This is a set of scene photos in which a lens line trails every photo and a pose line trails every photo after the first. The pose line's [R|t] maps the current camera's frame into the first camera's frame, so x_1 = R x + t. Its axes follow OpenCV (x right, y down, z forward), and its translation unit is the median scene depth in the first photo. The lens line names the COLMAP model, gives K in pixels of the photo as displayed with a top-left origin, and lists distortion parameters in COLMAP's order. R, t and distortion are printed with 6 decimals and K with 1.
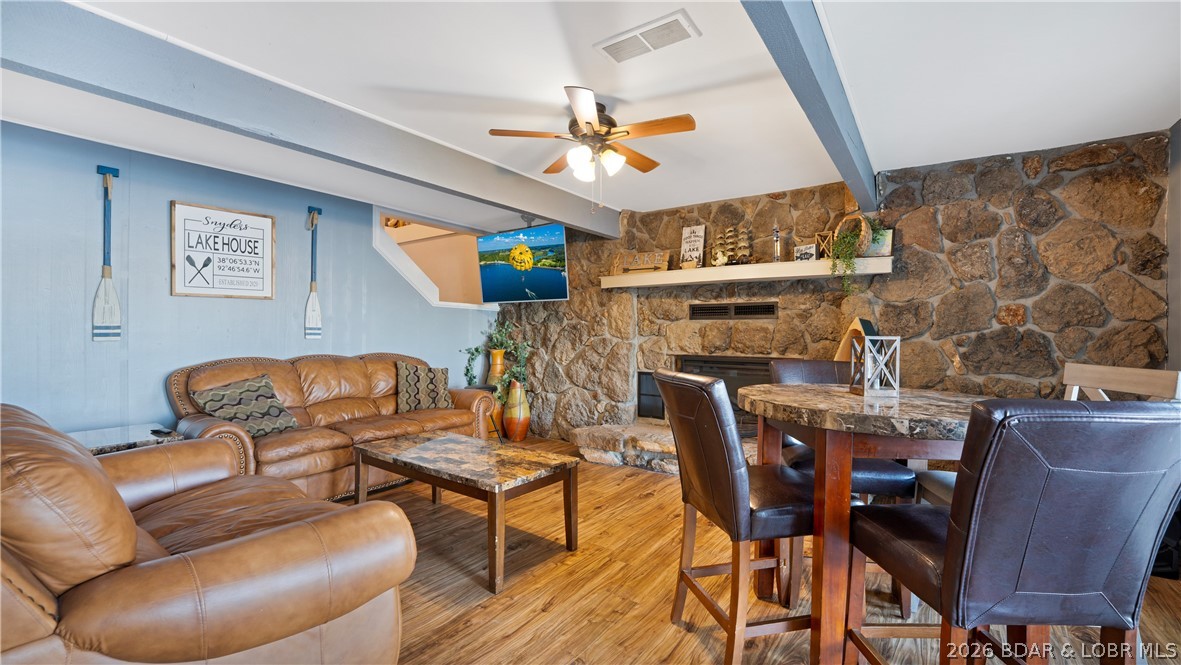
lens RADIAL K [[486.3, 0, 585.8], [0, 486.3, 328.8], [0, 0, 1]] dist [-0.004683, -0.000496]
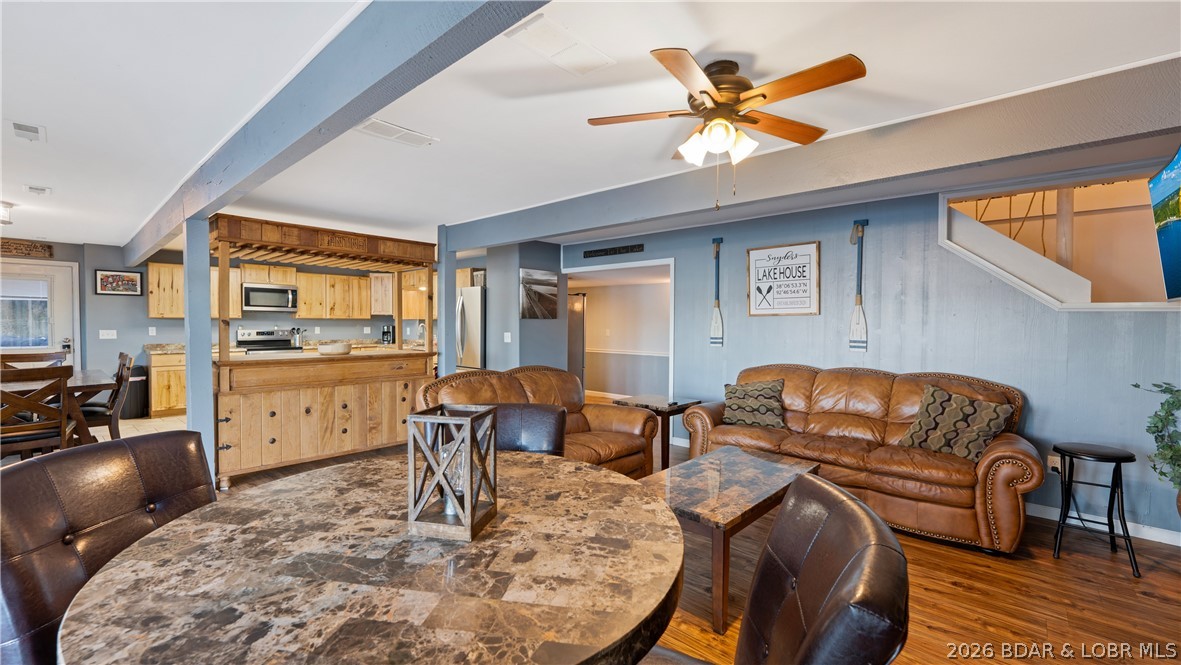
lens RADIAL K [[486.3, 0, 585.8], [0, 486.3, 328.8], [0, 0, 1]] dist [-0.004683, -0.000496]
pose [[-0.109119, 0.006770, -0.994006, 0.673020], [-0.001739, 0.999974, 0.007002, -0.043940], [0.994027, 0.002492, -0.109104, 0.739237]]
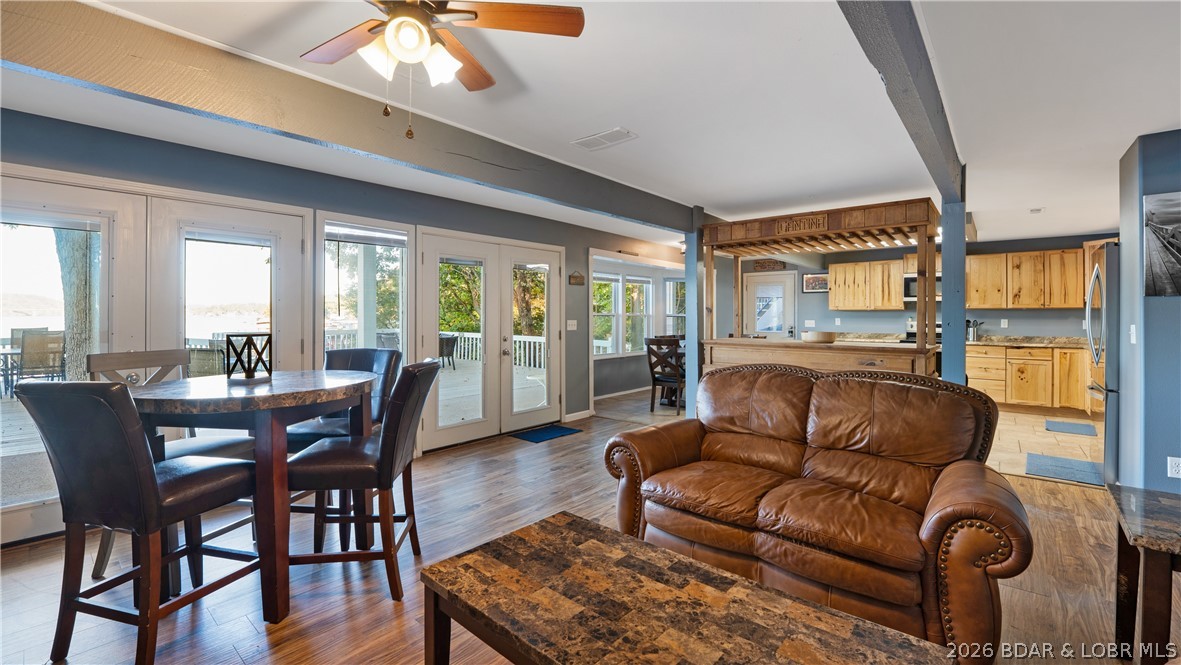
lens RADIAL K [[495.1, 0, 585.7], [0, 495.1, 307.1], [0, 0, 1]] dist [-0.023675, -0.000004]
pose [[-0.995643, -0.008061, 0.092895, -0.211662], [-0.010289, 0.999670, -0.023533, -0.016321], [-0.092675, -0.024386, -0.995398, 1.320315]]
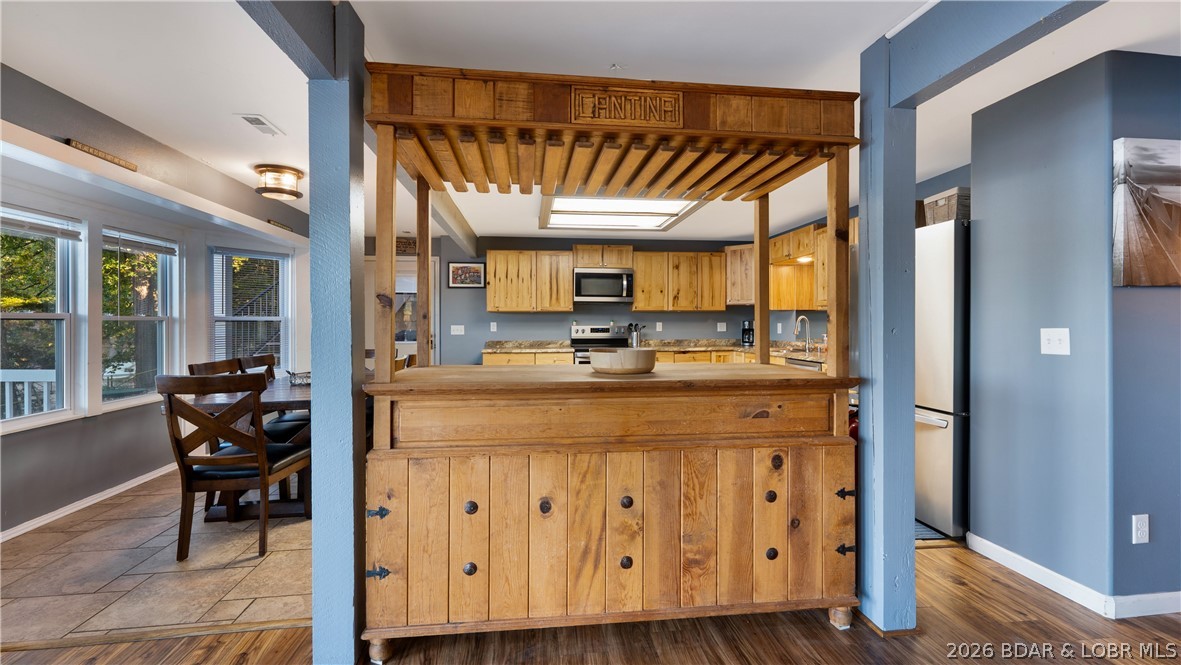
lens RADIAL K [[486.3, 0, 585.8], [0, 486.3, 328.8], [0, 0, 1]] dist [-0.004683, -0.000496]
pose [[-0.741500, 0.004691, -0.670937, -0.256976], [0.000328, 0.999978, 0.006630, -0.018885], [0.670953, 0.004696, -0.741485, 0.270427]]
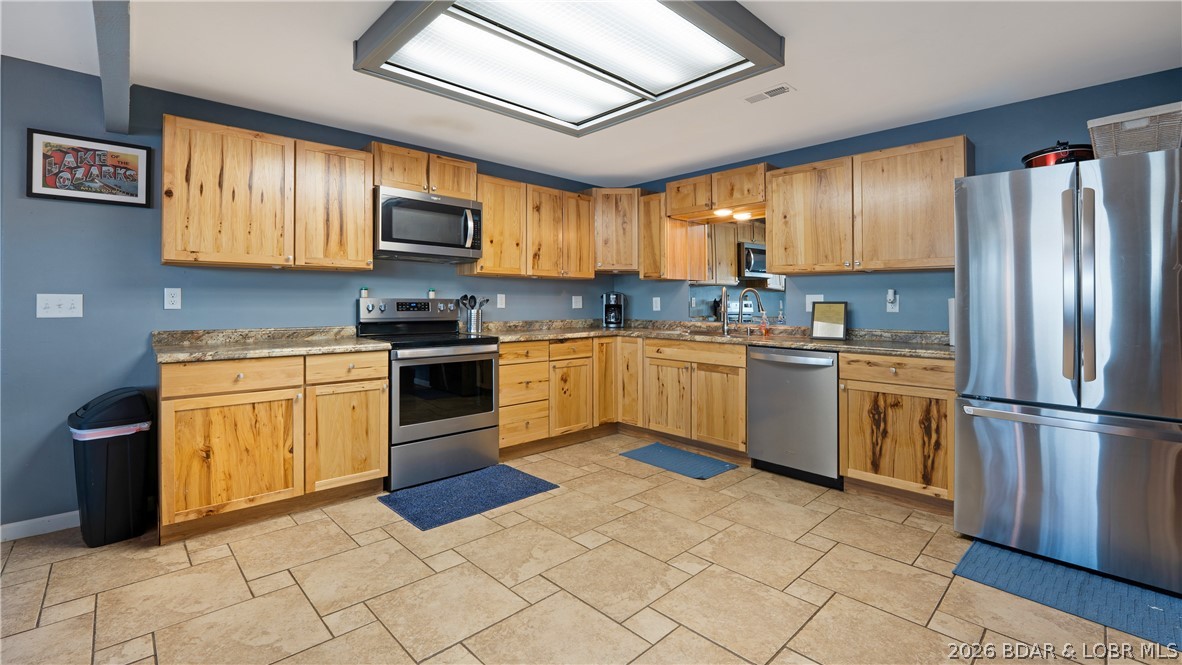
lens RADIAL K [[505.7, 0, 591.9], [0, 505.7, 299.1], [0, 0, 1]] dist [-0.022881, -0.000043]
pose [[-0.188151, -0.010960, -0.982079, -0.594422], [-0.002946, 0.999940, -0.010595, -0.004992], [0.982136, 0.000899, -0.188172, -0.584404]]
